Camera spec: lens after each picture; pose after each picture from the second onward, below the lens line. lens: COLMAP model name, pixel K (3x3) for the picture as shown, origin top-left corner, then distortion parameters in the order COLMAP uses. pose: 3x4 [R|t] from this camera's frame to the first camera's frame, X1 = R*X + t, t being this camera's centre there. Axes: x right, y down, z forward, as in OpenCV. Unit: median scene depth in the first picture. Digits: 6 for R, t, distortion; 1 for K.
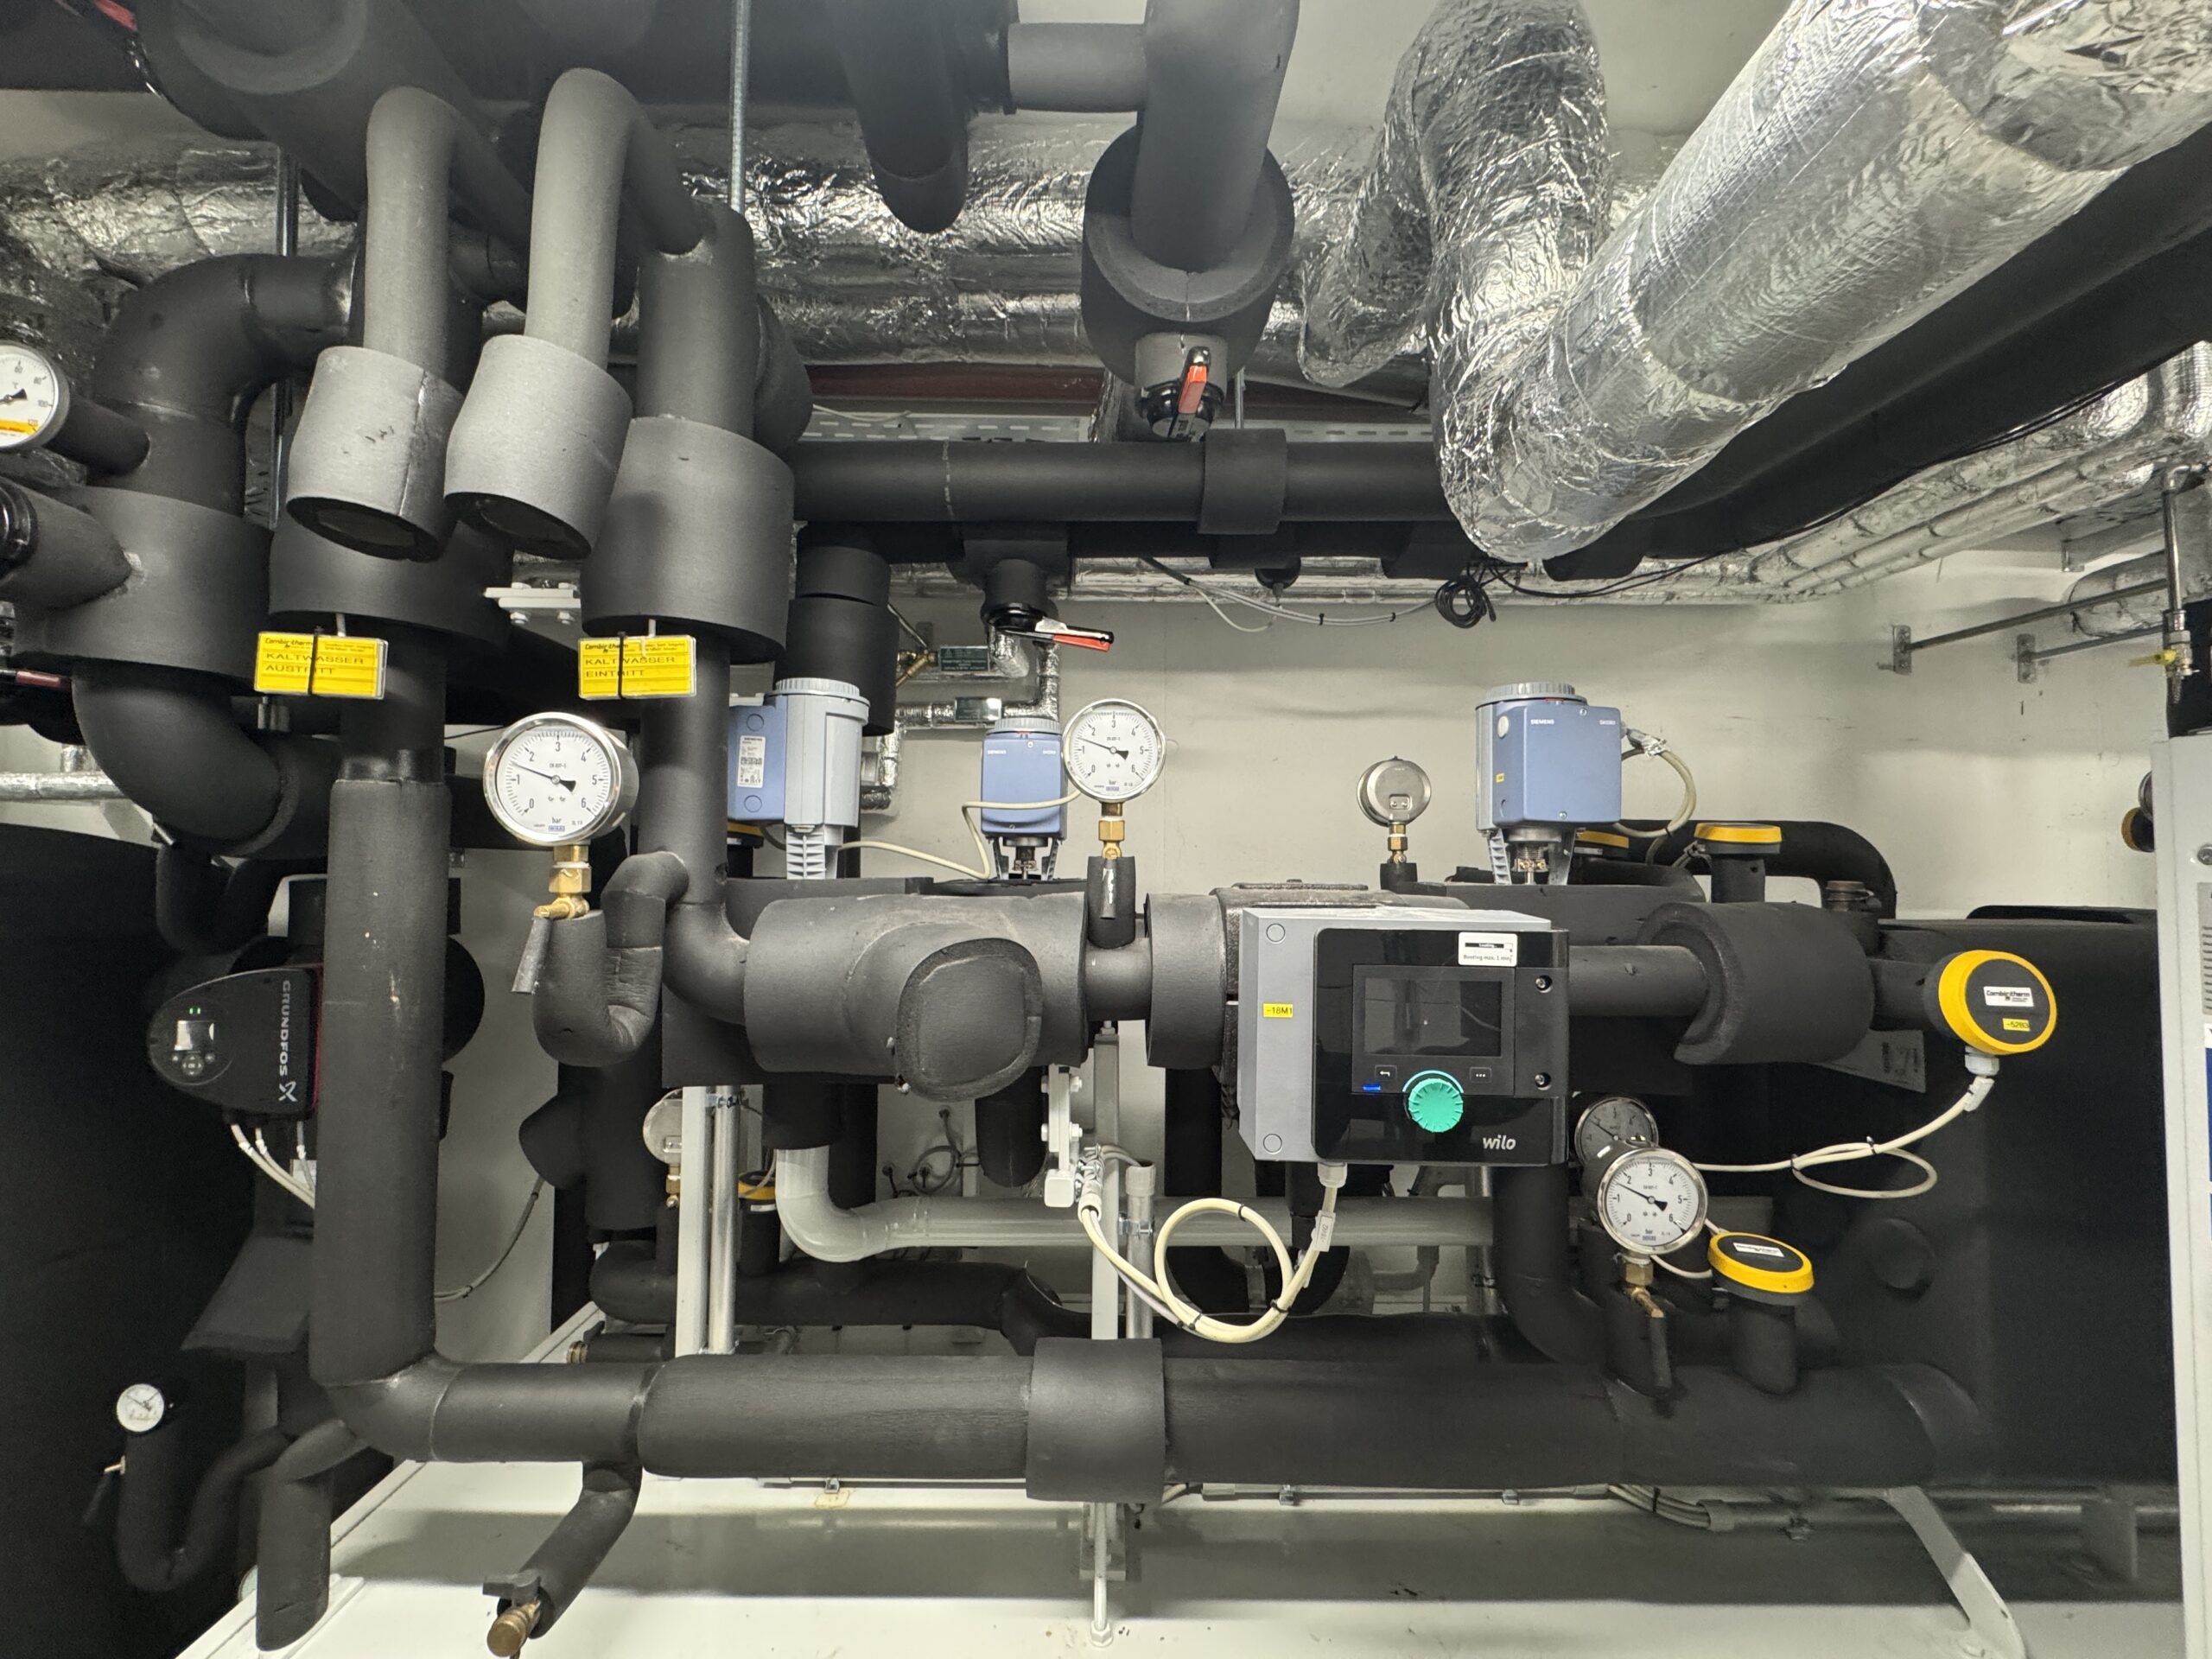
lens RADIAL K [[883.0, 0, 1108.2], [0, 883.0, 833.9], [0, 0, 1]] dist [-0.001383, -0.000303]
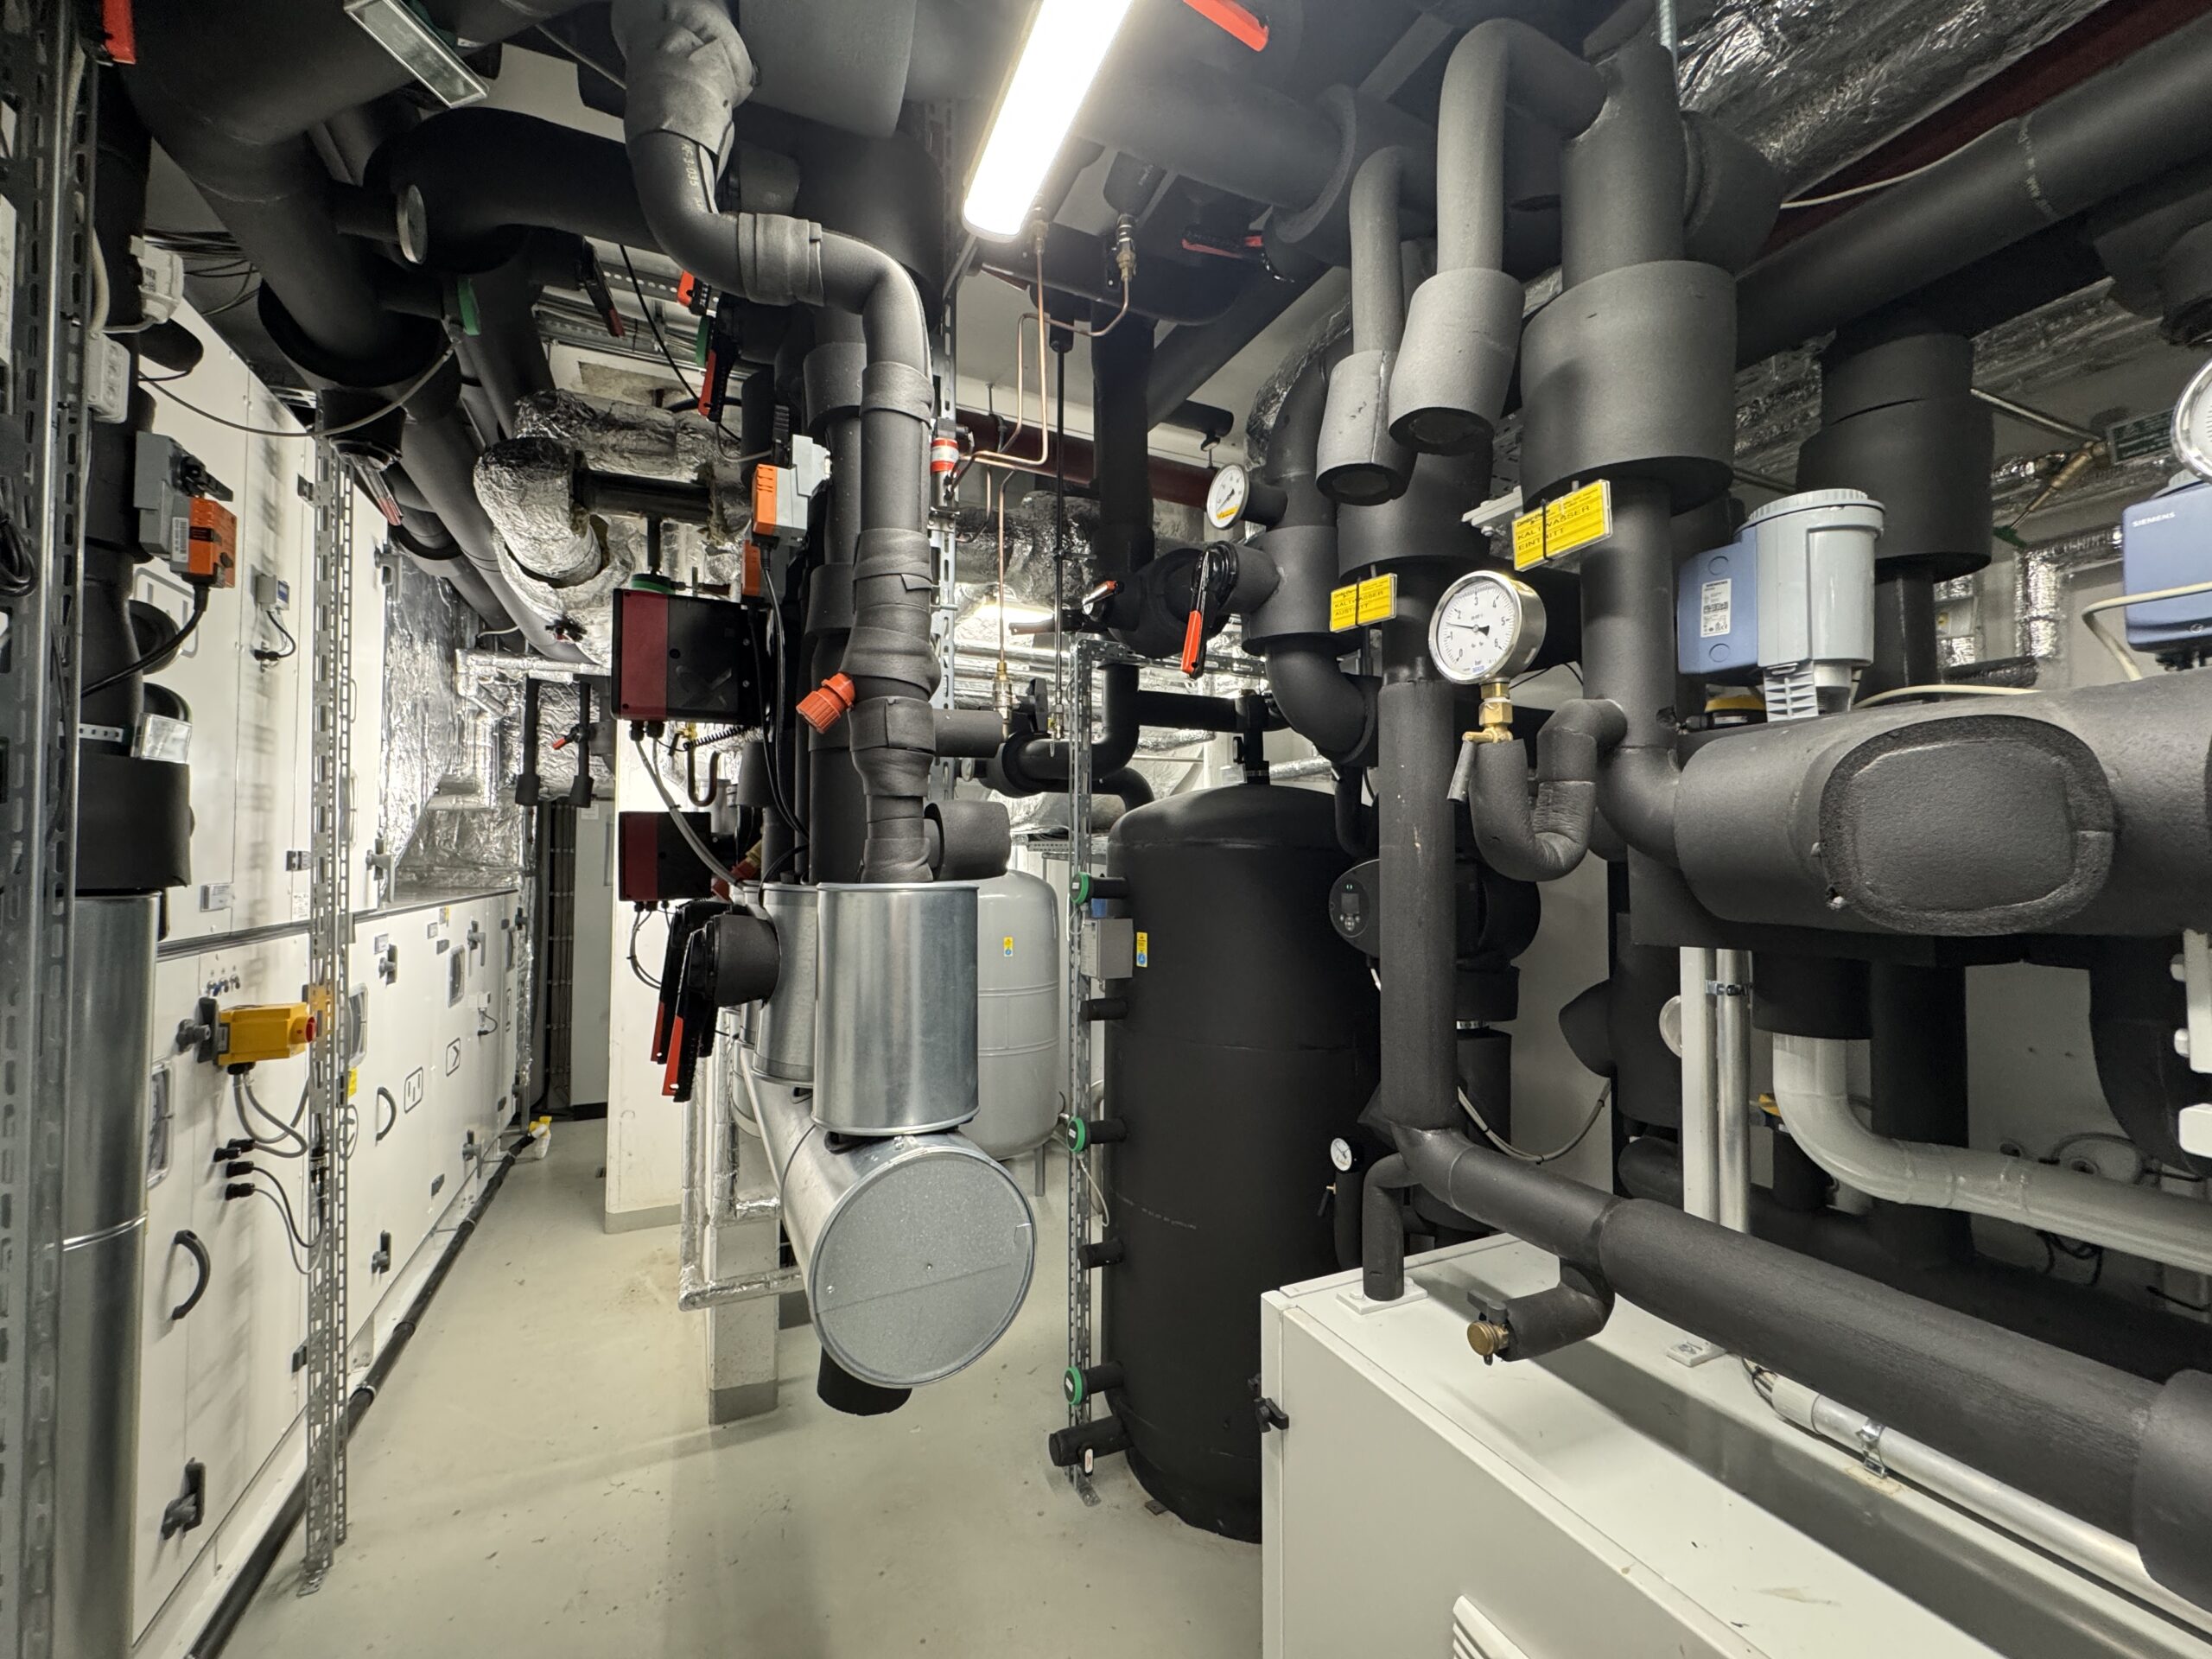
lens RADIAL K [[883.0, 0, 1101.9], [0, 883.0, 826.7], [0, 0, 1]] dist [-0.001383, -0.000303]
pose [[0.407356, -0.038798, -0.912445, 0.201312], [0.033711, 0.999055, -0.027431, 0.178300], [0.912647, -0.019586, 0.408279, 0.030435]]
